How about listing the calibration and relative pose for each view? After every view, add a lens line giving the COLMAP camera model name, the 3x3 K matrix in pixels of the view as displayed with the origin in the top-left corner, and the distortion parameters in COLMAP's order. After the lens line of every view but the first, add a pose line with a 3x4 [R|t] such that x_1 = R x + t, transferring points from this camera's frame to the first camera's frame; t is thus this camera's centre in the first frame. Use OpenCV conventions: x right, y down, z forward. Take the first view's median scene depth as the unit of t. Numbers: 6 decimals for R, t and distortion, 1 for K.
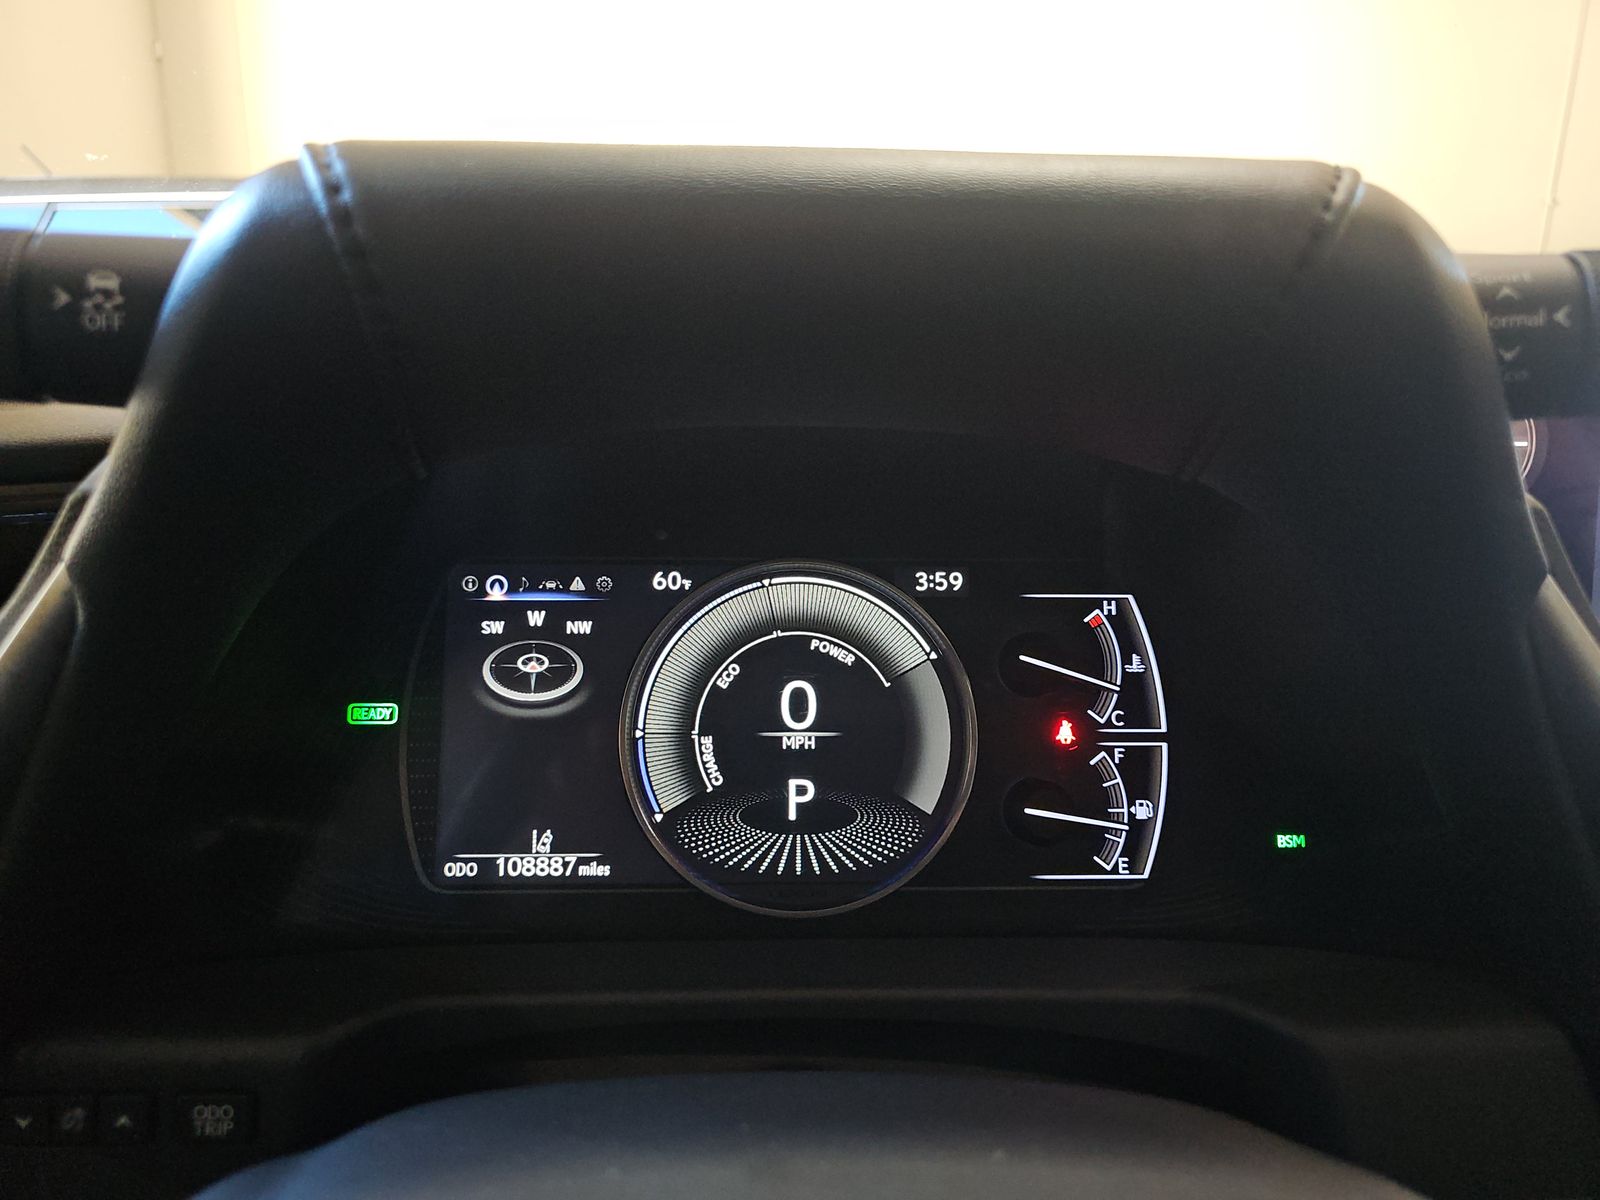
lens RADIAL K [[1071.3, 0, 812.3], [0, 1071.3, 599.2], [0, 0, 1]] dist [0.015359, -0.007993]
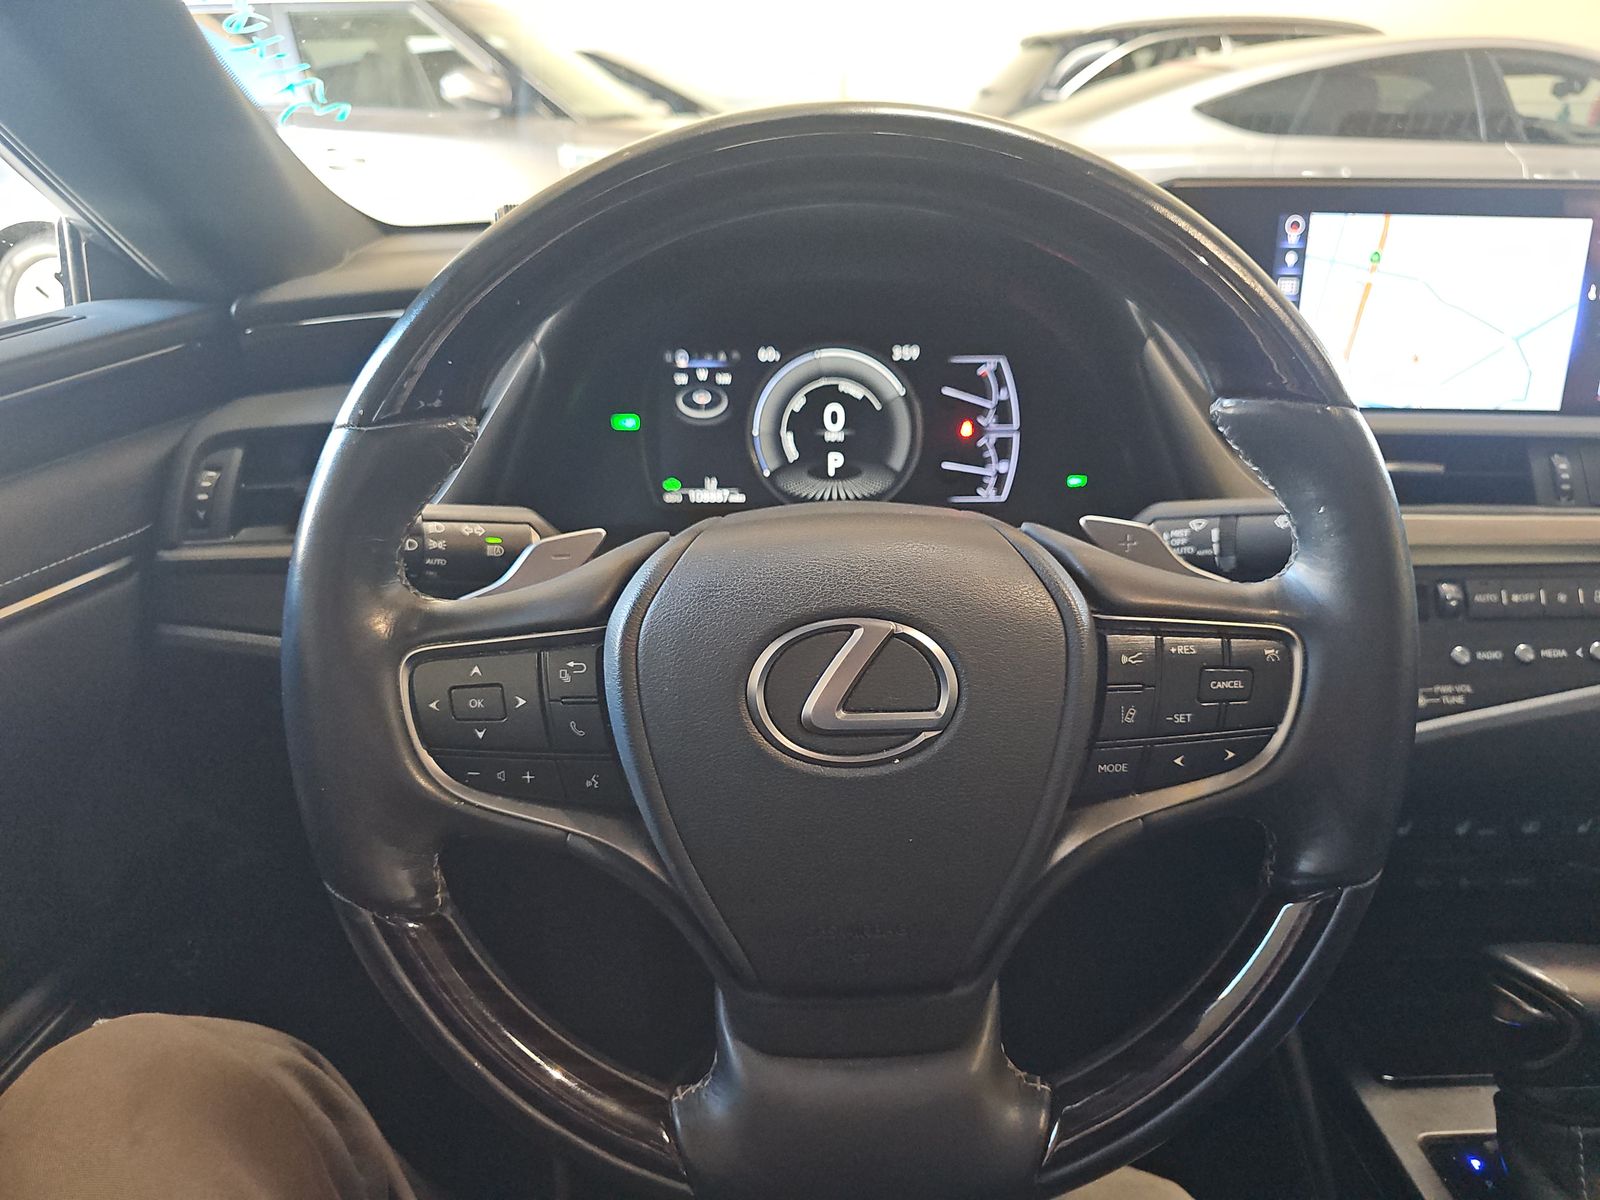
lens RADIAL K [[1071.3, 0, 832.2], [0, 1071.3, 636.9], [0, 0, 1]] dist [0.015359, -0.007993]
pose [[0.999267, -0.006014, -0.037794, 0.057465], [0.014115, 0.975869, 0.217901, 0.062739], [0.035572, -0.218274, 0.975239, -1.049124]]
